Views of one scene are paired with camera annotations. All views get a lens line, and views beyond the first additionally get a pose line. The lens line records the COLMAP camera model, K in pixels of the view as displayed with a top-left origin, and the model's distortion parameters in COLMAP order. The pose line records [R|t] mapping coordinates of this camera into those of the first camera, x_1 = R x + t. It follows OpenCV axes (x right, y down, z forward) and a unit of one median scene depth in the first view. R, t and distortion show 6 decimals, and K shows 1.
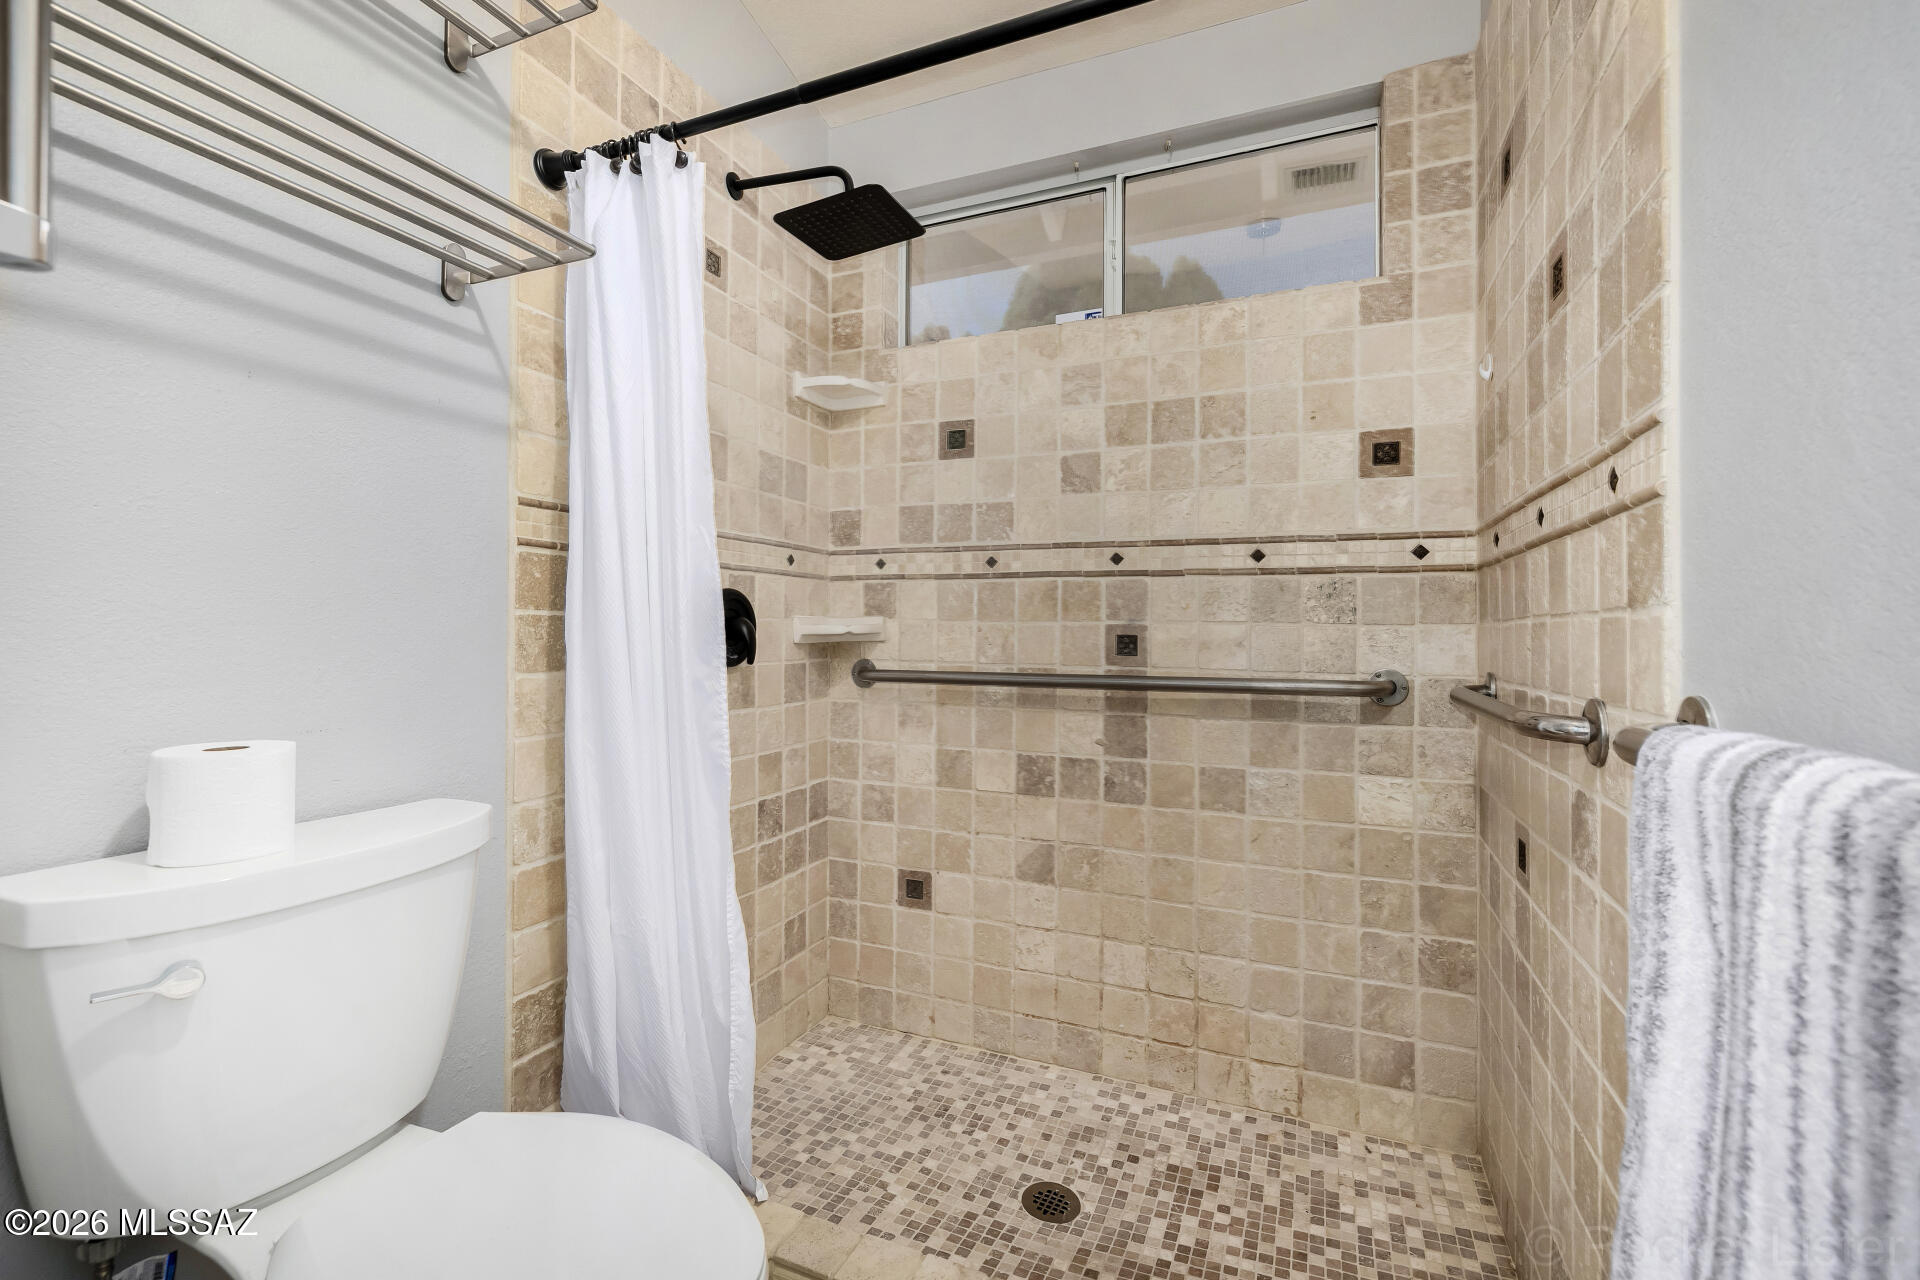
lens RADIAL K [[831.7, 0, 951.2], [0, 831.7, 635.1], [0, 0, 1]] dist [0.005059, 0.001386]
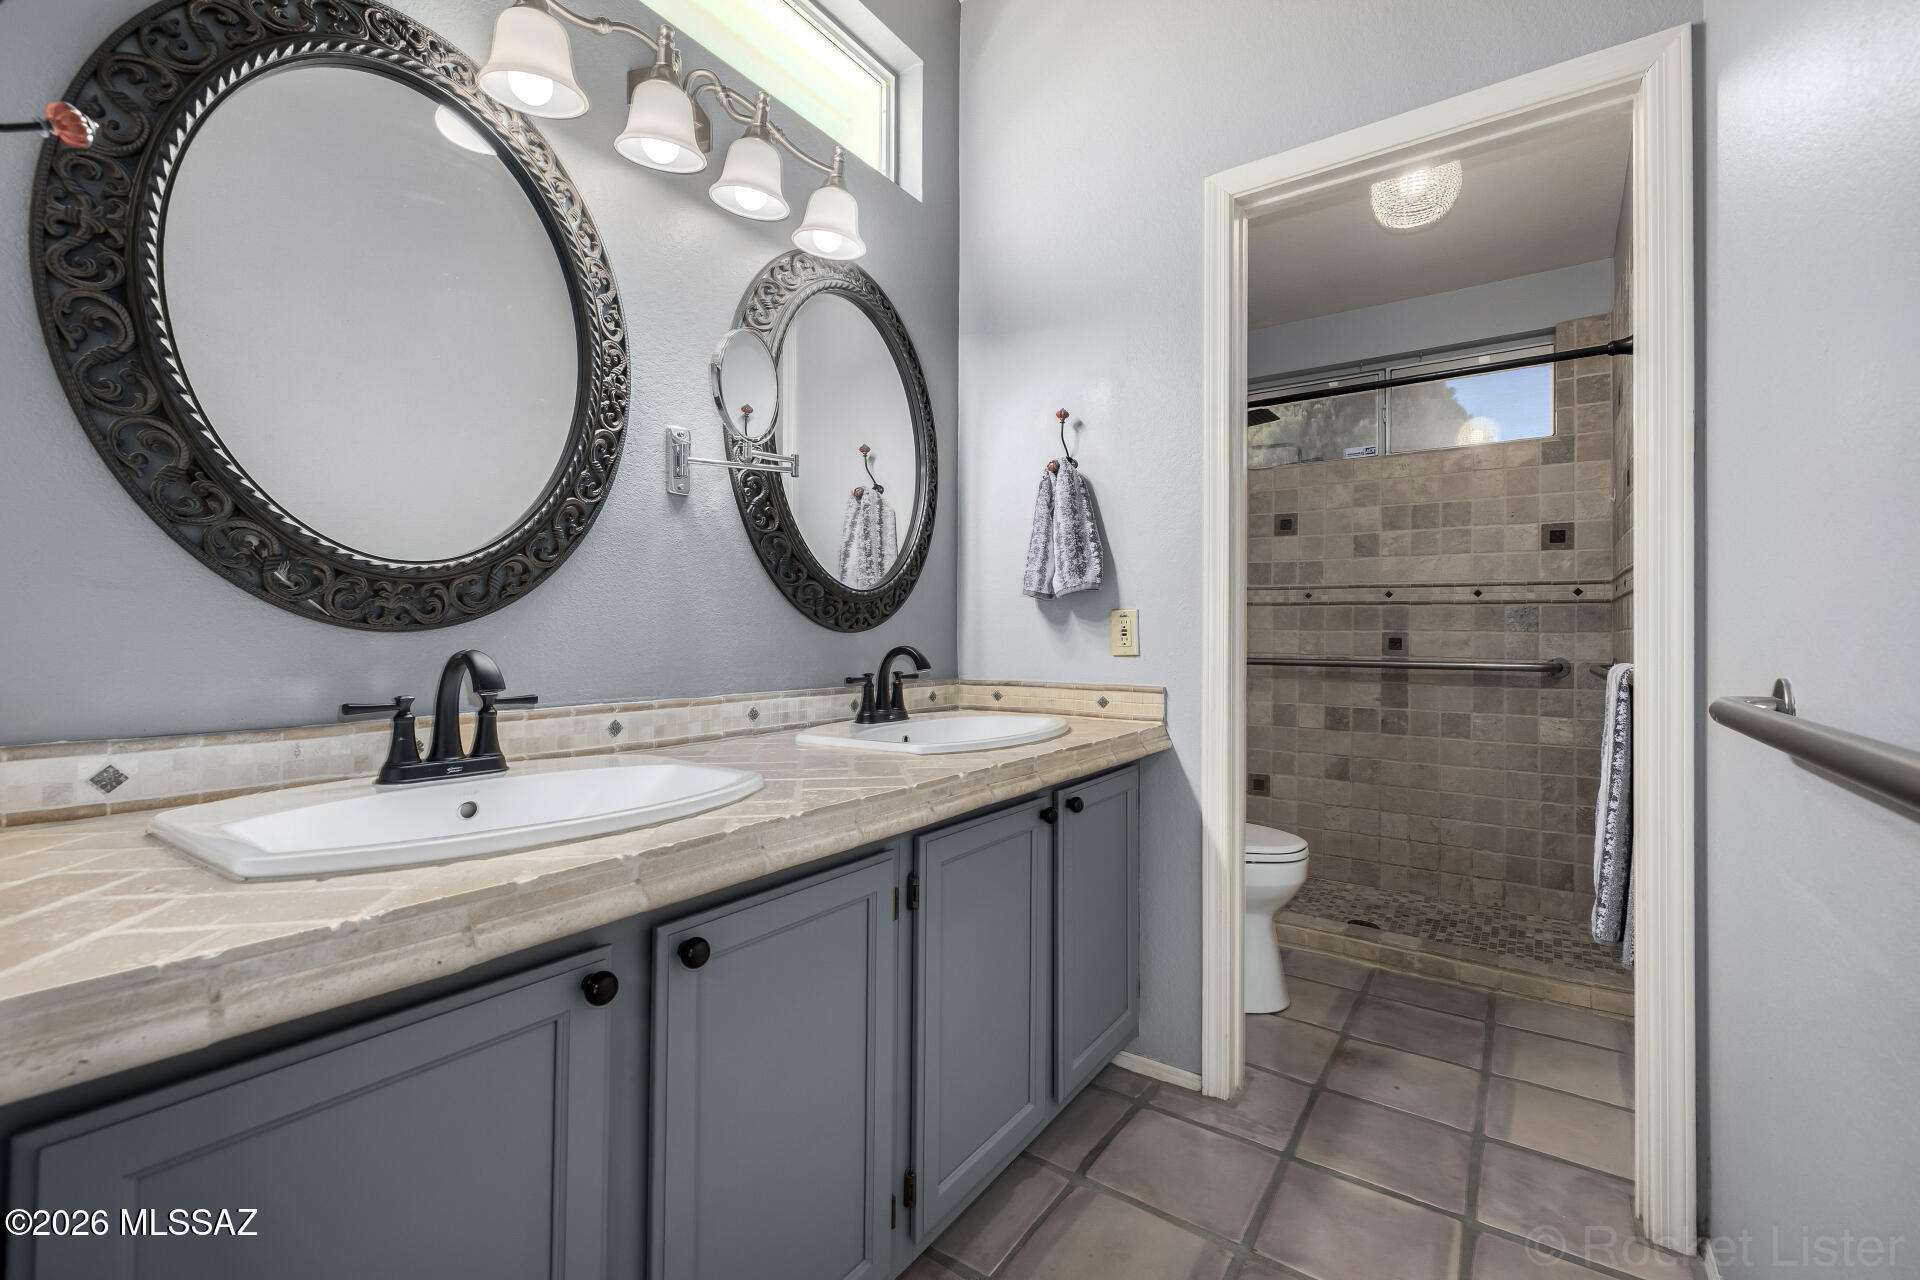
lens RADIAL K [[831.7, 0, 966.3], [0, 831.7, 637.2], [0, 0, 1]] dist [0.005059, 0.001386]
pose [[0.982750, 0.001079, -0.184938, -0.377176], [-0.001228, 0.999999, -0.000688, 0.000672], [0.184937, 0.000903, 0.982750, -0.953452]]
